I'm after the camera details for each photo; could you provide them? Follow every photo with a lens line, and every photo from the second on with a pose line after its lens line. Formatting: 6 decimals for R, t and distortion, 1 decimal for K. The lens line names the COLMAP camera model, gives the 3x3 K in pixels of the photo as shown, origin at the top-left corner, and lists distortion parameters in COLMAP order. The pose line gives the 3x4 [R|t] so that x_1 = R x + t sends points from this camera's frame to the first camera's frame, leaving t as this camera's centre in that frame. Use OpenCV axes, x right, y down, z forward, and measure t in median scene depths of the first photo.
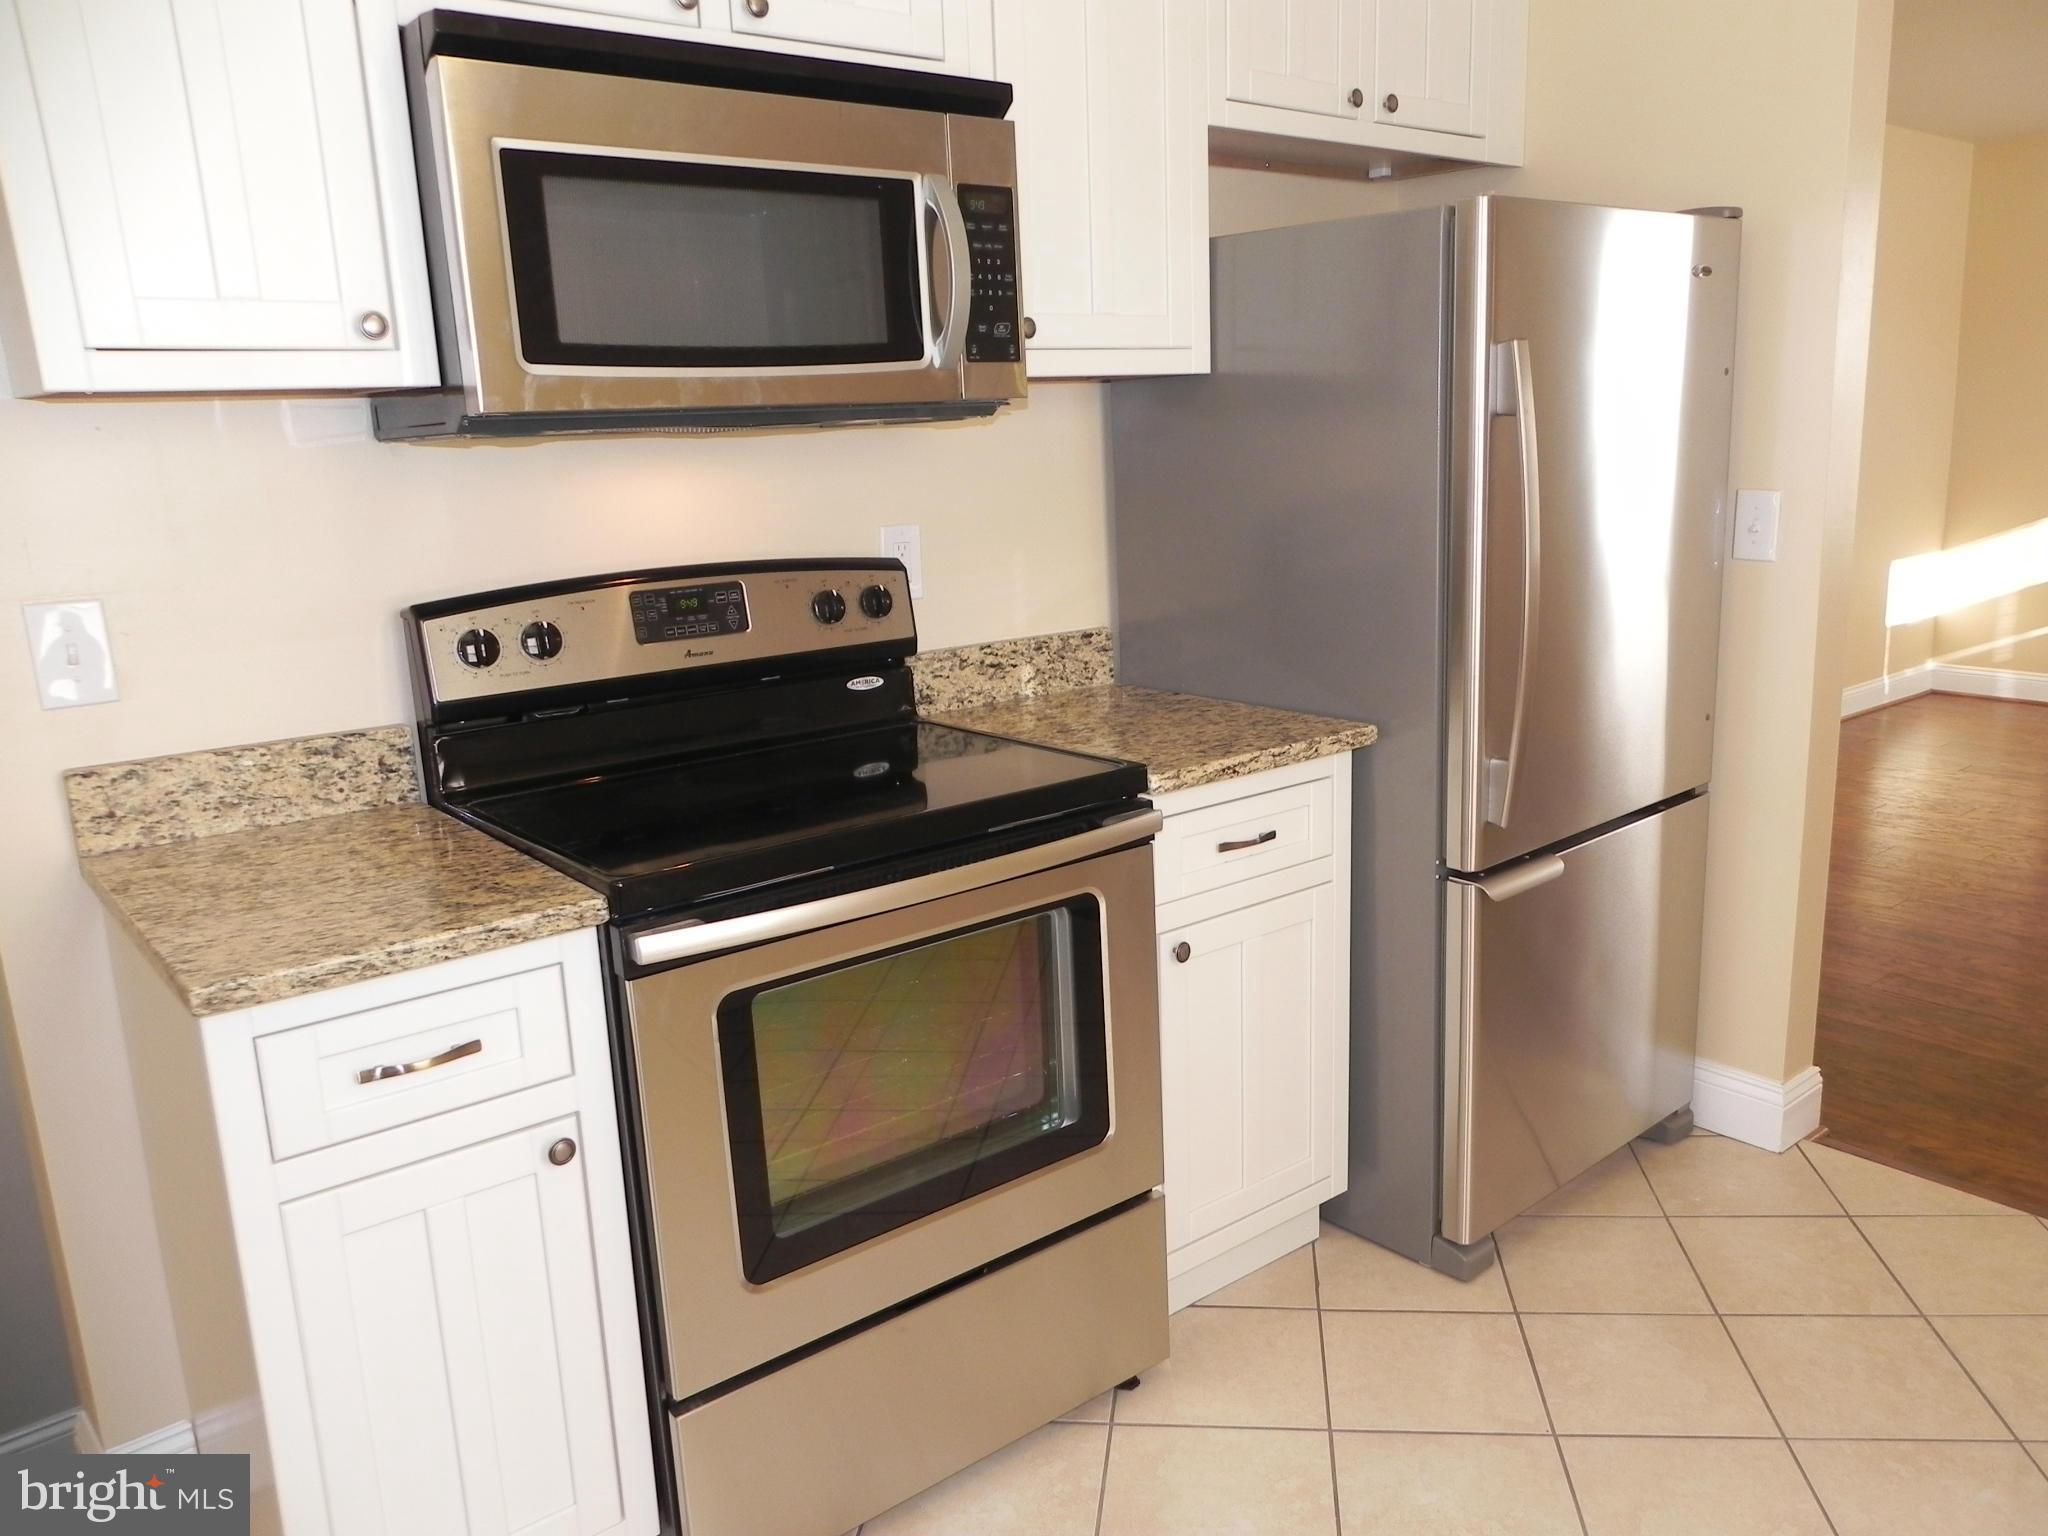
lens RADIAL K [[1567.5, 0, 1096.3], [0, 1567.5, 770.8], [0, 0, 1]] dist [-0.016155, -0.008451]
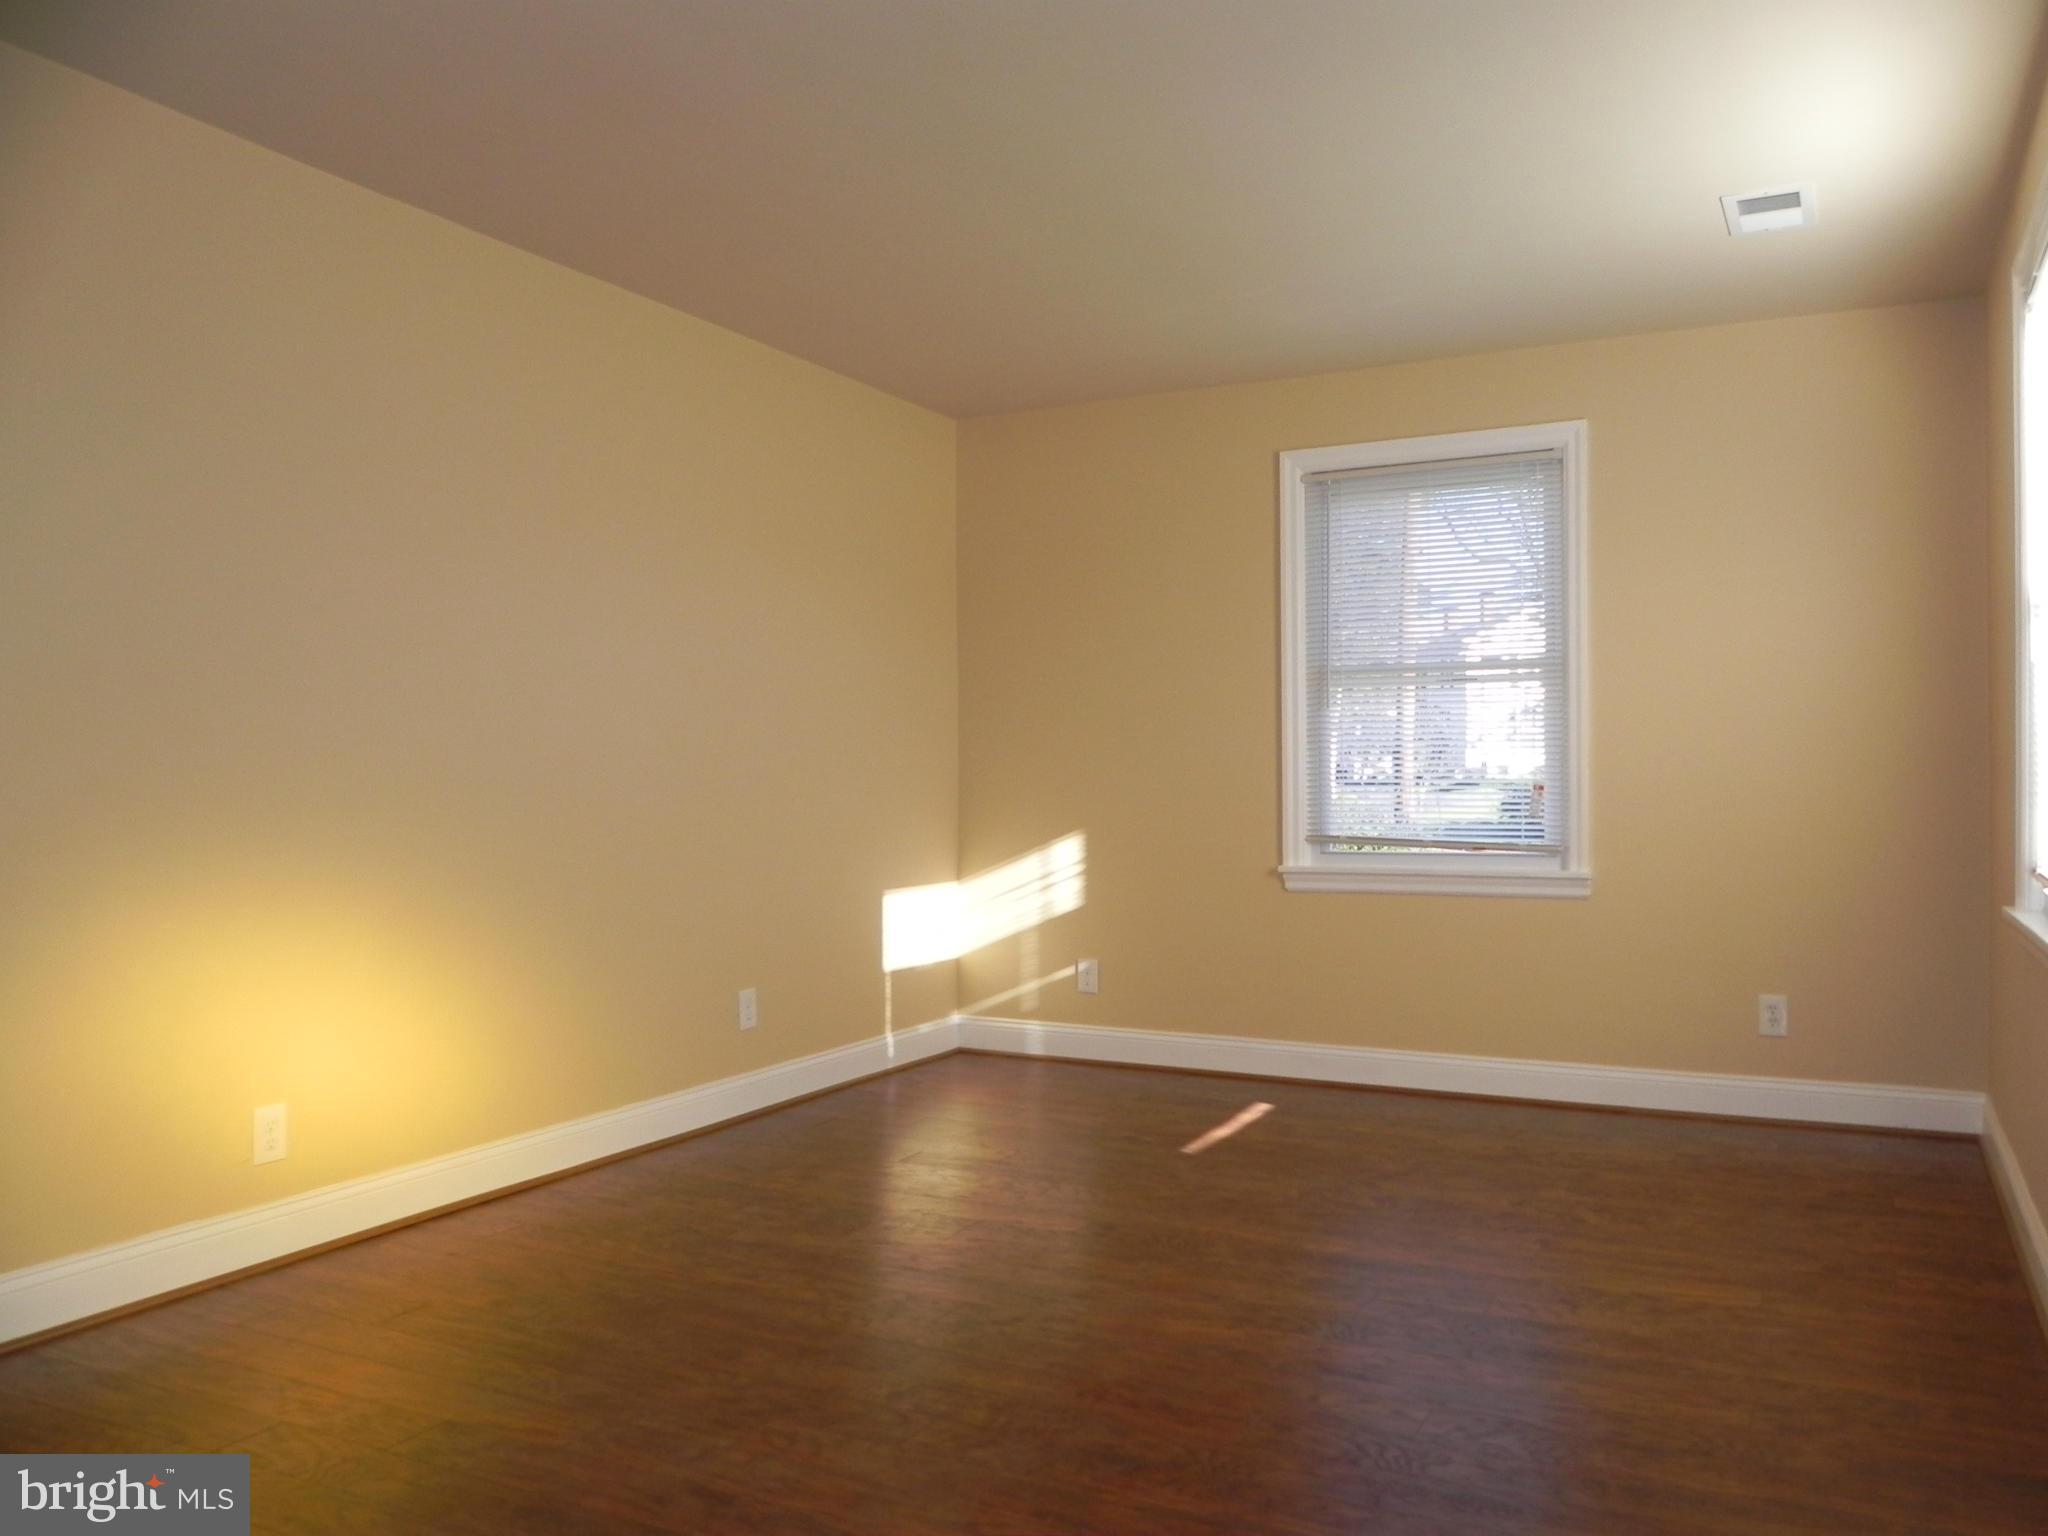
lens RADIAL K [[1567.5, 0, 1096.3], [0, 1567.5, 770.8], [0, 0, 1]] dist [-0.016155, -0.008451]
pose [[0.918073, 0.029983, 0.395276, 0.856235], [0.062636, 0.973637, -0.219333, -0.028797], [-0.391432, 0.226122, 0.891992, 0.652620]]
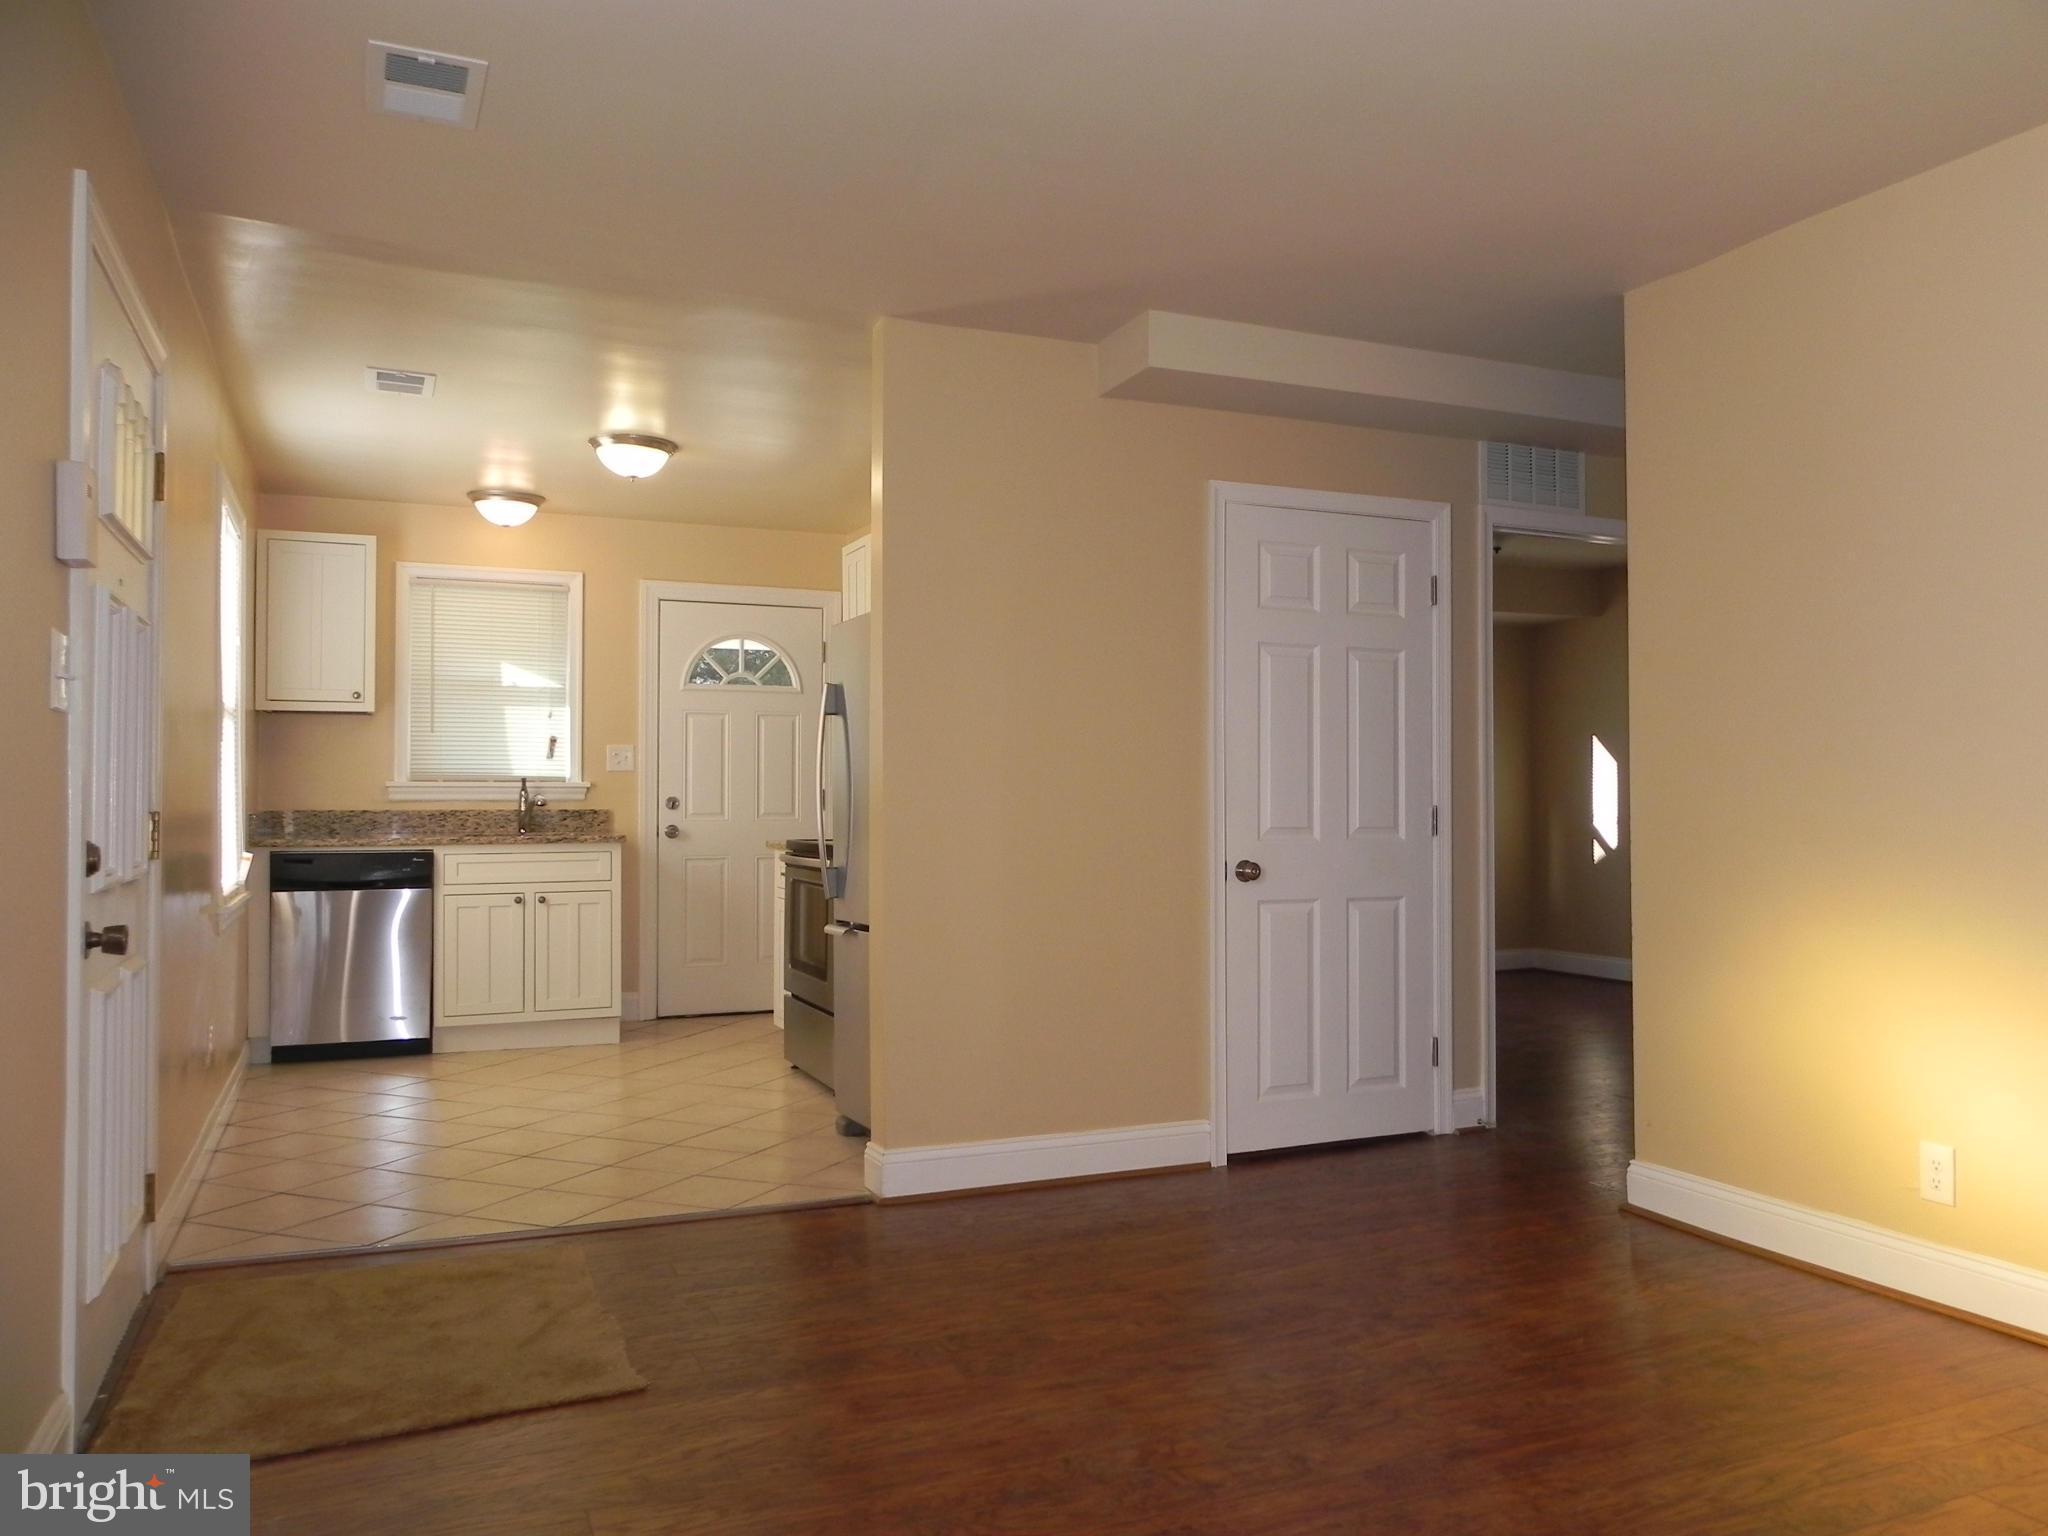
lens RADIAL K [[1525.0, 0, 1070.1], [0, 1525.0, 767.8], [0, 0, 1]] dist [-0.009160, -0.000355]
pose [[-0.268942, 0.014177, -0.963052, 2.332586], [-0.201829, 0.976863, 0.070743, -0.379454], [0.941772, 0.213397, -0.259858, 1.925128]]
